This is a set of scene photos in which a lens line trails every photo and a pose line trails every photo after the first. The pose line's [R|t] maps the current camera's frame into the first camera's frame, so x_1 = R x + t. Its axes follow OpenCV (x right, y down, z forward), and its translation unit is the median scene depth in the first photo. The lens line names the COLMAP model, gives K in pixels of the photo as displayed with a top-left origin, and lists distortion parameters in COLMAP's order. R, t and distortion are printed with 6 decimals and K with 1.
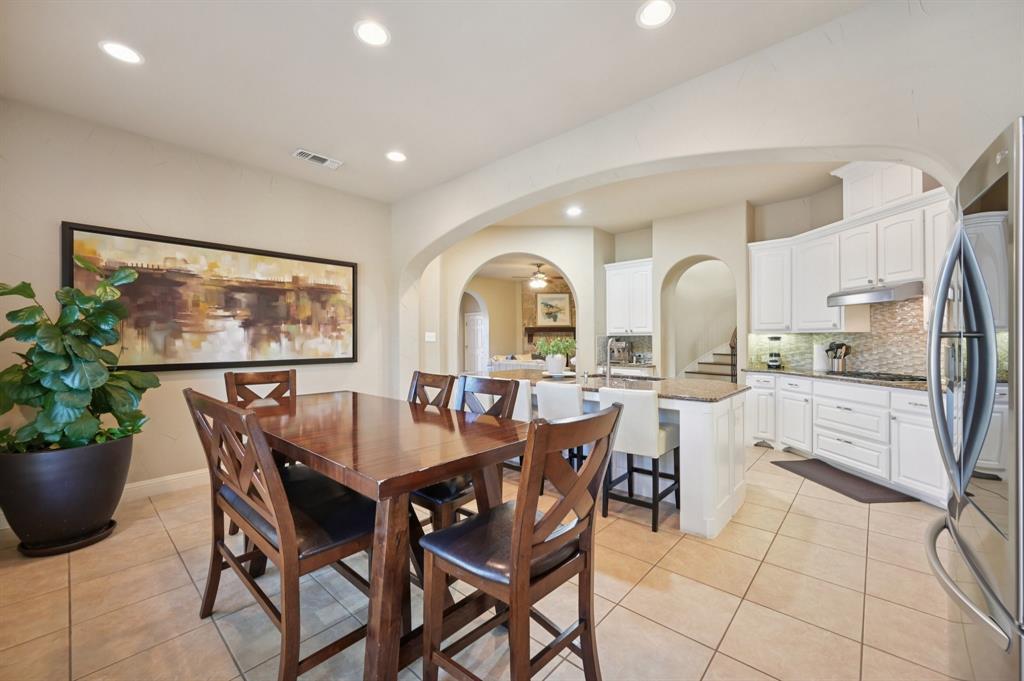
lens RADIAL K [[402.0, 0, 514.5], [0, 402.0, 339.5], [0, 0, 1]] dist [-0.004139, 0.001037]
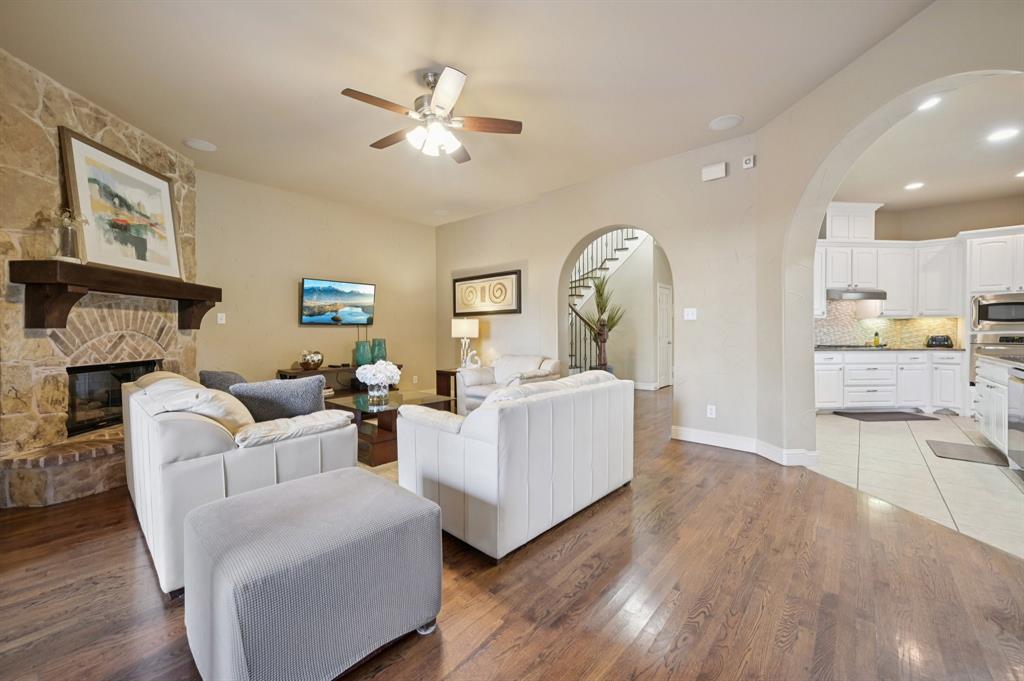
lens RADIAL K [[402.0, 0, 513.2], [0, 402.0, 334.8], [0, 0, 1]] dist [-0.004139, 0.001037]
pose [[-0.016727, -0.003595, 0.999854, -0.675717], [0.002958, 0.999989, 0.003645, 0.037452], [-0.999856, 0.003018, -0.016716, 2.474567]]
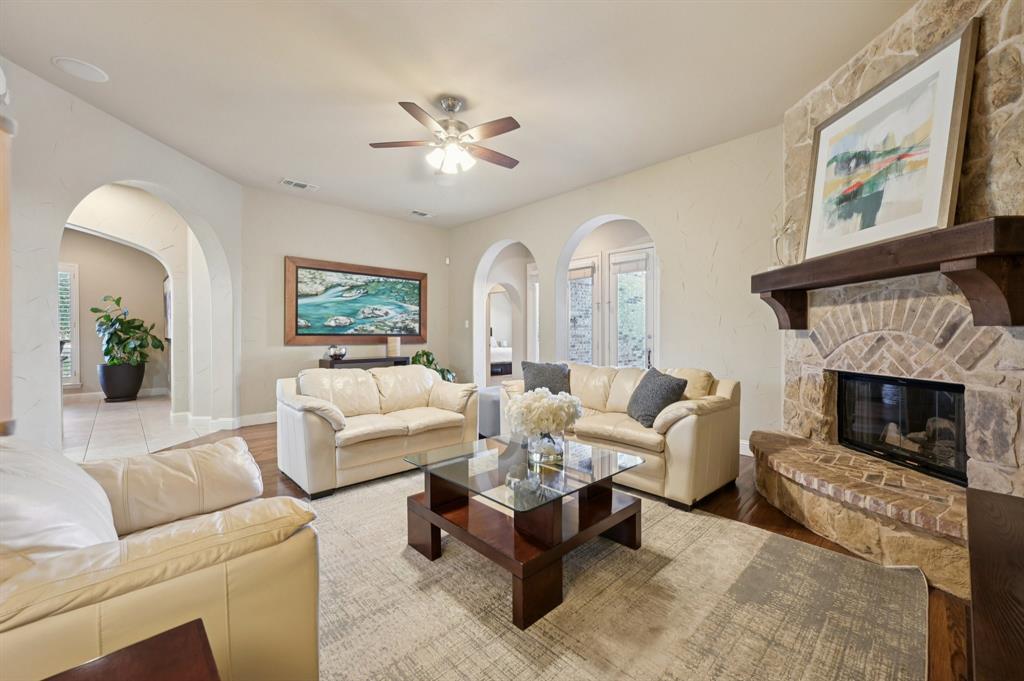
lens RADIAL K [[402.0, 0, 511.2], [0, 402.0, 337.4], [0, 0, 1]] dist [-0.004139, 0.001037]
pose [[-0.063207, 0.012767, -0.997919, 1.067932], [-0.001065, 0.999917, 0.012860, 0.031542], [0.998000, 0.001876, -0.063189, 2.818050]]
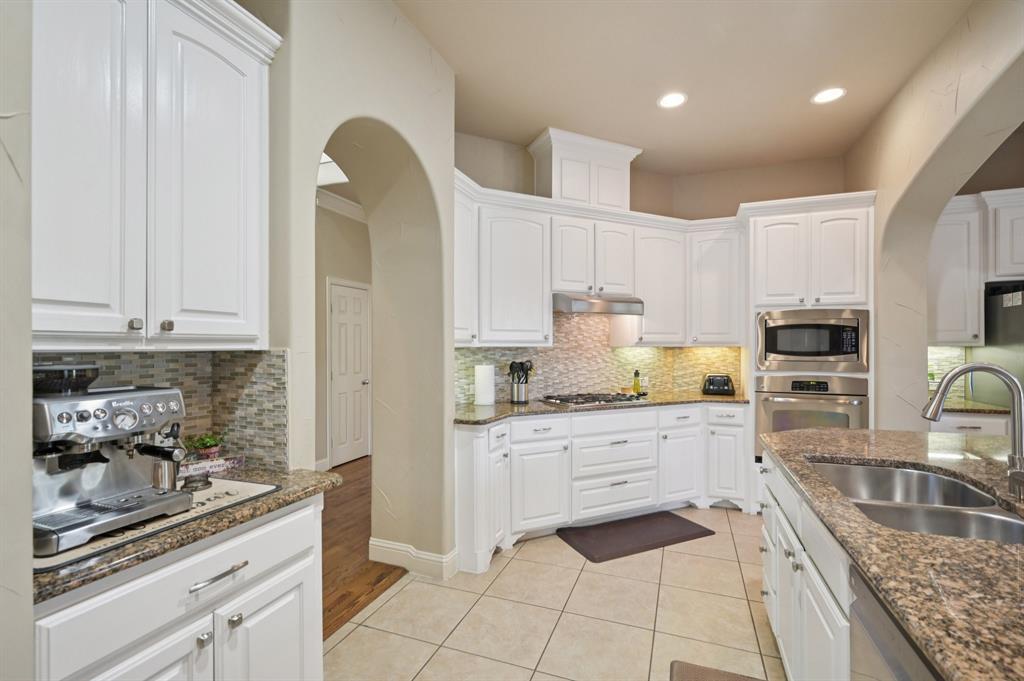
lens RADIAL K [[459.8, 0, 514.6], [0, 459.8, 343.3], [0, 0, 1]] dist [-0.003215, 0.000272]
pose [[-0.372258, 0.010639, 0.928068, 0.047110], [0.002213, 0.999942, -0.010575, -0.018573], [-0.928127, -0.001882, -0.372260, 1.613409]]
